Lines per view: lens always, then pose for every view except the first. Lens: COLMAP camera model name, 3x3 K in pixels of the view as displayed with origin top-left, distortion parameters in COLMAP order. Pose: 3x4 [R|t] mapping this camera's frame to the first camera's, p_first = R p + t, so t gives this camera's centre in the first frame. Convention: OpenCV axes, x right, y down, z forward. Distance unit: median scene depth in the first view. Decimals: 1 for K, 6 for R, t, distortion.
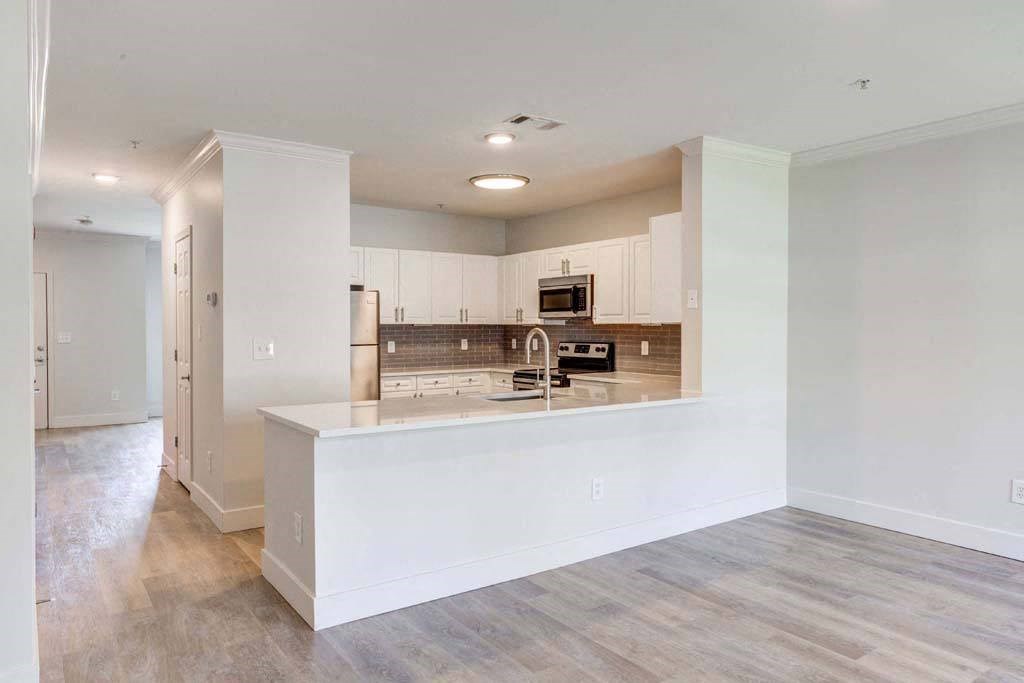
lens RADIAL K [[674.3, 0, 511.0], [0, 674.3, 338.1], [0, 0, 1]] dist [-0.001514, -0.002439]
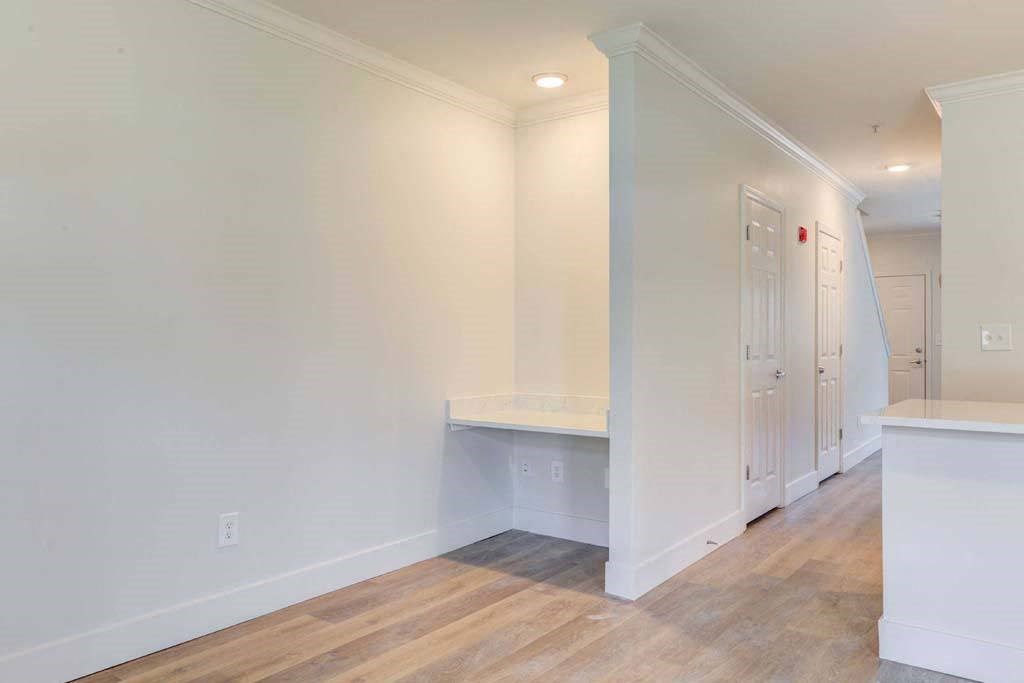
lens RADIAL K [[732.1, 0, 511.6], [0, 732.1, 342.5], [0, 0, 1]] dist [0.003864, 0.002723]
pose [[0.298363, -0.002012, -0.954450, 0.419694], [-0.012869, 0.999898, -0.006131, 0.049547], [0.954366, 0.014112, 0.298307, 0.266635]]
